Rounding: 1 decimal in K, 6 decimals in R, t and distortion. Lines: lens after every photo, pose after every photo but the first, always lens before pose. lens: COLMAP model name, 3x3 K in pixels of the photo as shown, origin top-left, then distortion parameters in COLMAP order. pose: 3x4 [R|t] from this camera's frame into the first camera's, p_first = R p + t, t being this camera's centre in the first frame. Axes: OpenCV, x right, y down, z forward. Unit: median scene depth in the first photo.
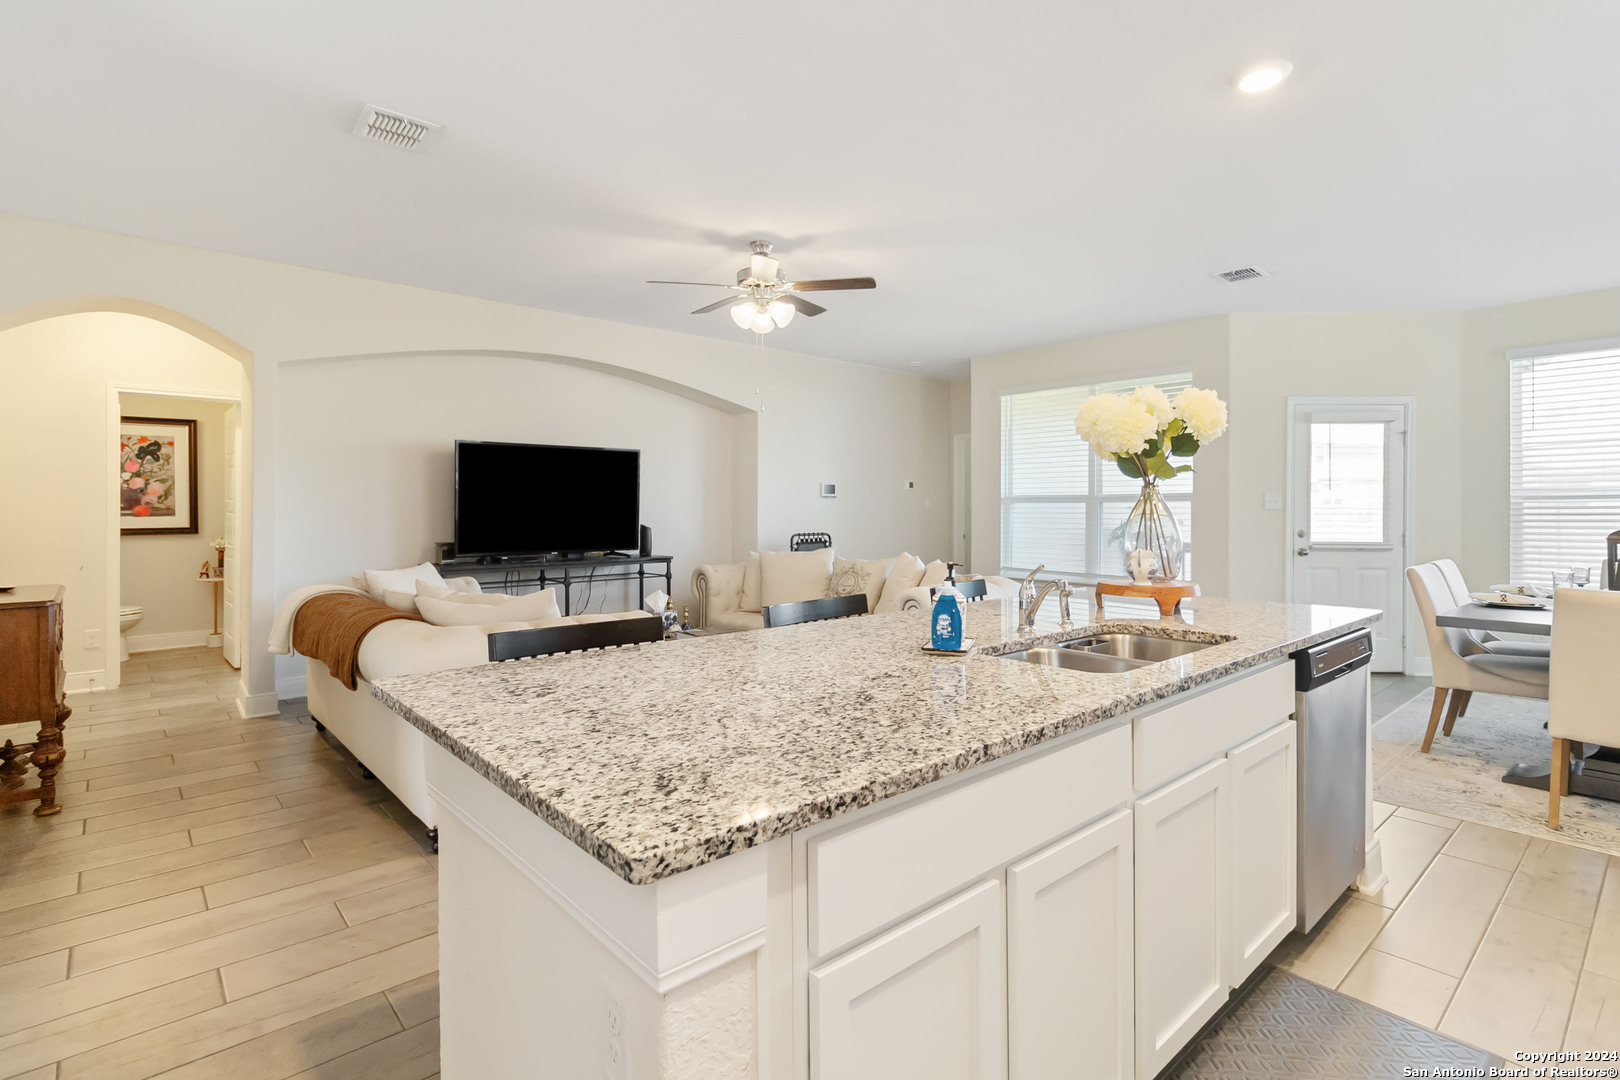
lens RADIAL K [[786.9, 0, 830.5], [0, 786.9, 509.7], [0, 0, 1]] dist [0.002873, 0.000755]
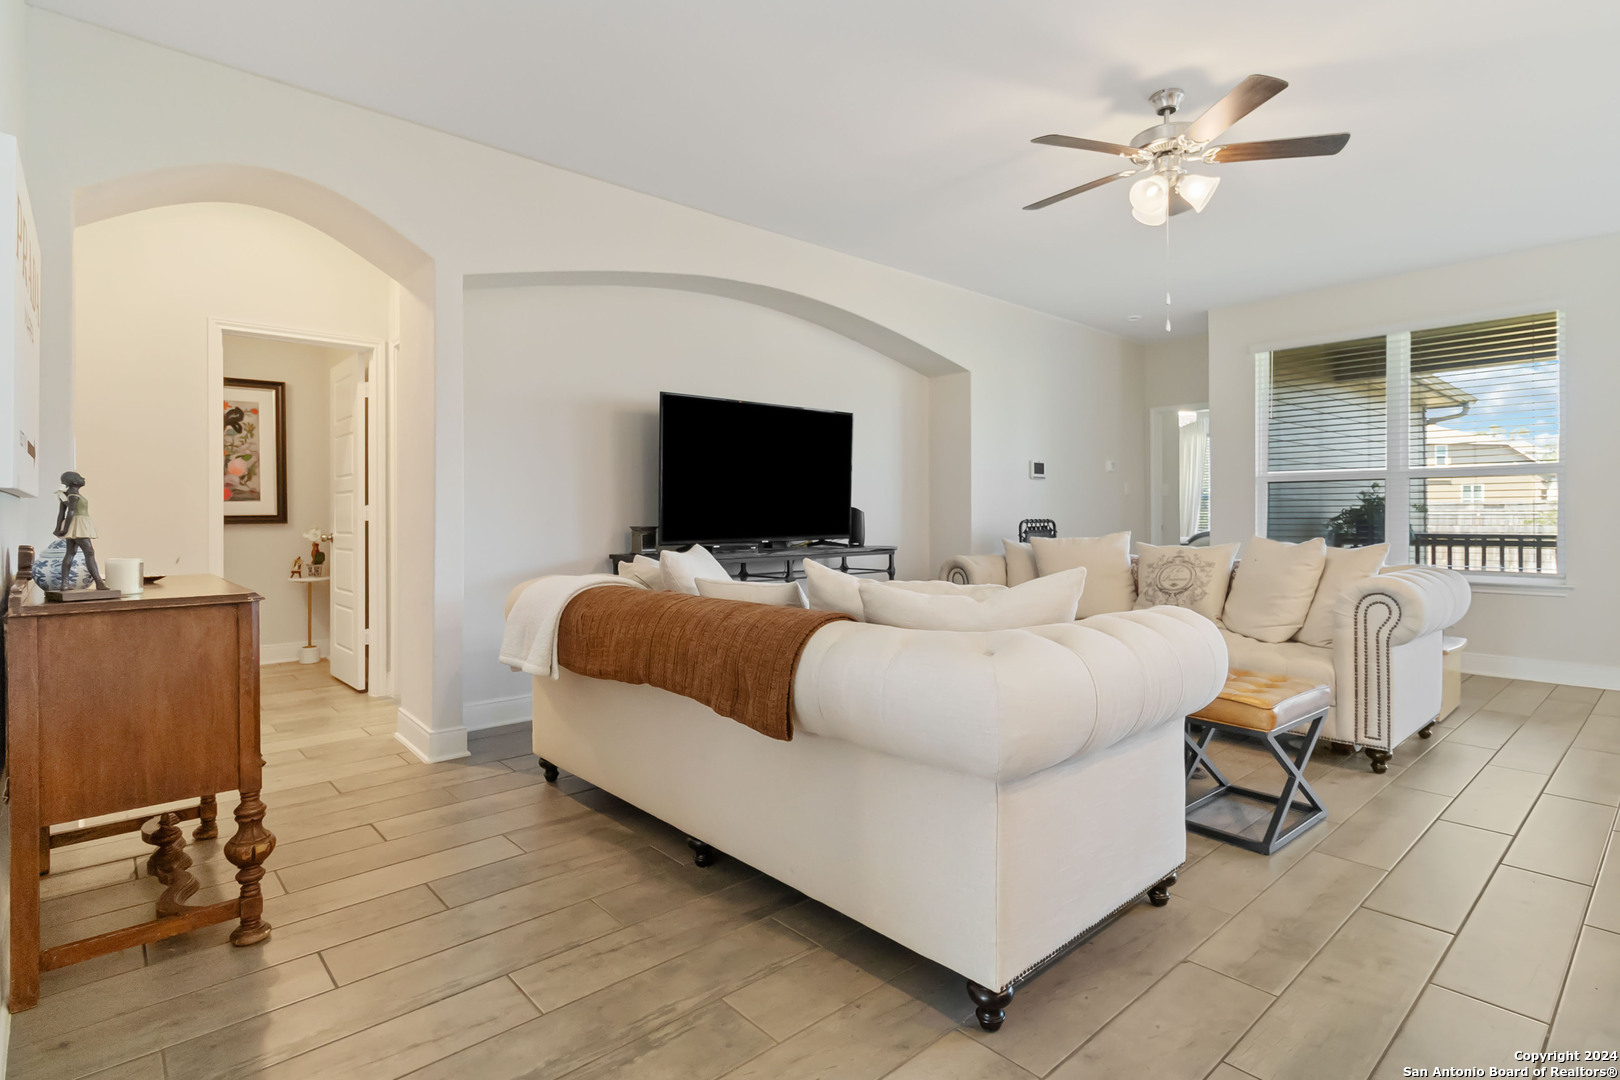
lens RADIAL K [[810.0, 0, 835.0], [0, 810.0, 514.7], [0, 0, 1]] dist [0.004814, 0.000269]
pose [[0.999986, -0.004405, 0.002878, -0.252597], [0.004409, 0.999990, -0.001246, 0.026569], [-0.002873, 0.001259, 0.999995, 0.172366]]
